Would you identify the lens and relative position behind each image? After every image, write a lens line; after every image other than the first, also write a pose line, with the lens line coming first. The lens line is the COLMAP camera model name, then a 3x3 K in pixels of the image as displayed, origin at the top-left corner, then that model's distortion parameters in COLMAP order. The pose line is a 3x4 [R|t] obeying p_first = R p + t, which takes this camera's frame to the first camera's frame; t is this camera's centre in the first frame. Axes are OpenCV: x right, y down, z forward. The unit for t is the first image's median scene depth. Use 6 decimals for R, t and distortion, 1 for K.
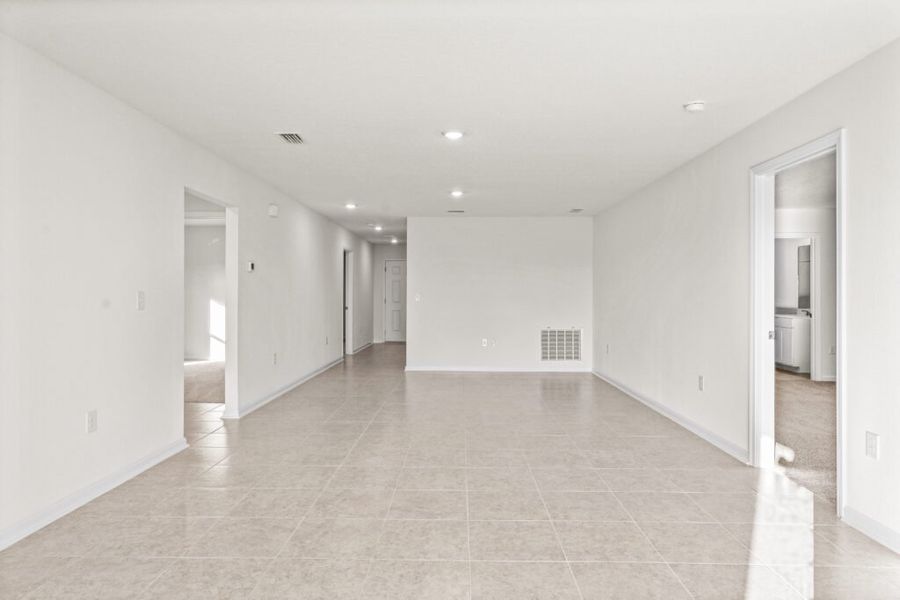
lens RADIAL K [[534.7, 0, 448.0], [0, 534.7, 297.9], [0, 0, 1]] dist [0.008661, 0.004262]
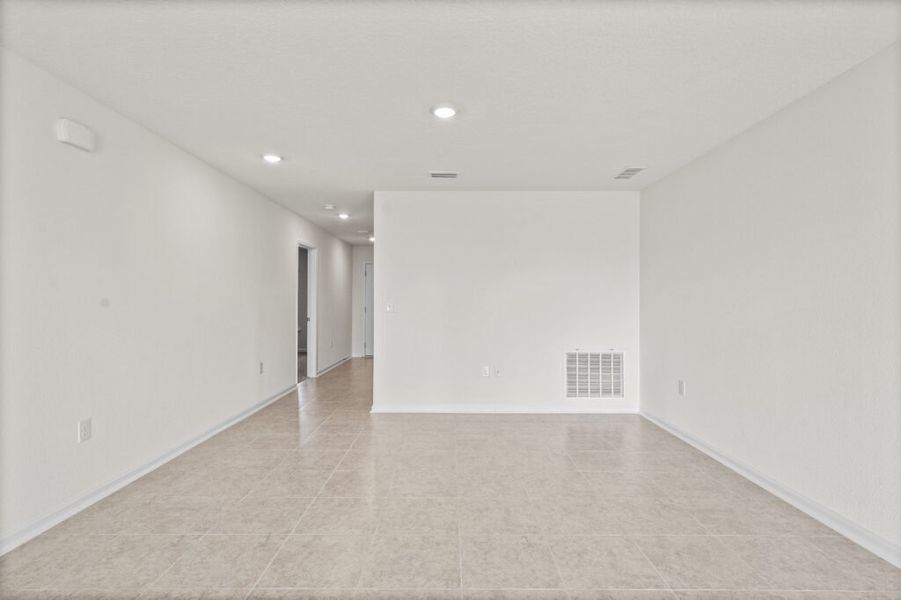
lens RADIAL K [[425.0, 0, 450.4], [0, 425.0, 299.2], [0, 0, 1]] dist [-0.000277, 0.000056]
pose [[0.999818, -0.001766, 0.018991, 0.011924], [0.002008, 0.999917, -0.012740, -0.003462], [-0.018967, 0.012776, 0.999738, 0.457496]]
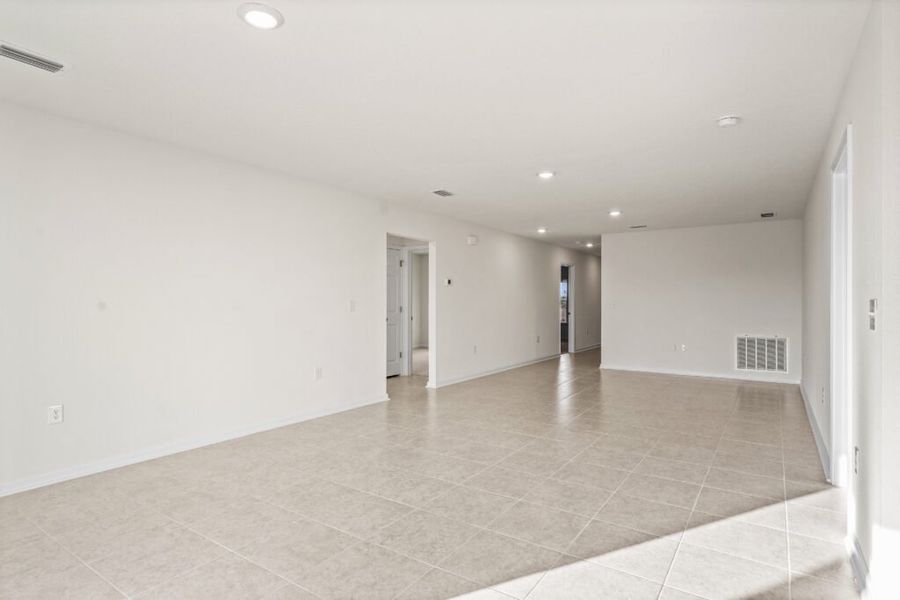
lens RADIAL K [[470.3, 0, 452.5], [0, 470.3, 303.7], [0, 0, 1]] dist [-0.002377, 0.000668]
pose [[0.839620, 0.000105, -0.543173, 0.208365], [-0.002323, 0.999992, -0.003397, 0.001623], [0.543169, 0.004114, 0.839614, -0.023548]]
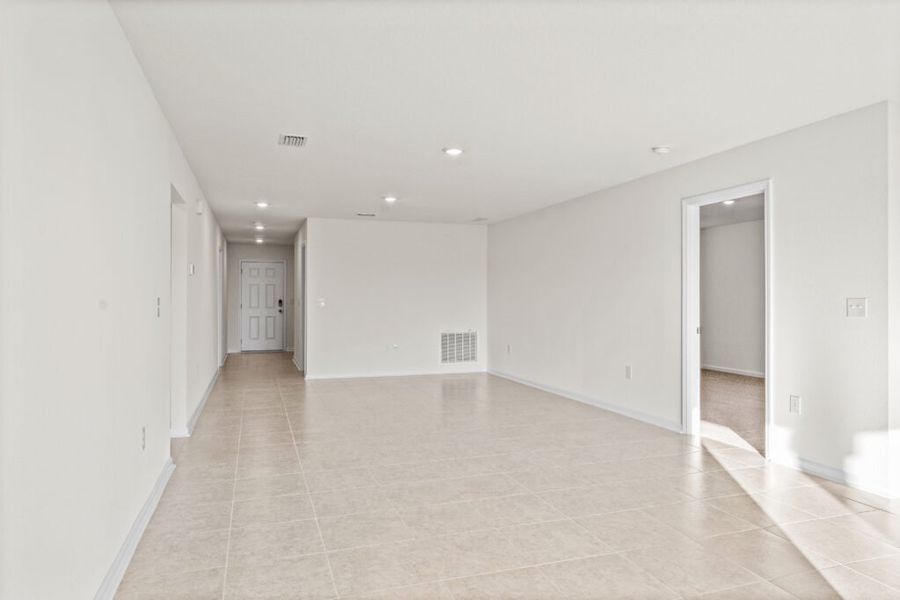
lens RADIAL K [[568.9, 0, 445.0], [0, 568.9, 299.8], [0, 0, 1]] dist [0.015561, -0.001994]
pose [[0.942046, -0.003535, 0.335465, -0.191251], [0.004987, 0.999982, -0.003466, -0.000777], [-0.335447, 0.004938, 0.942046, -0.036840]]
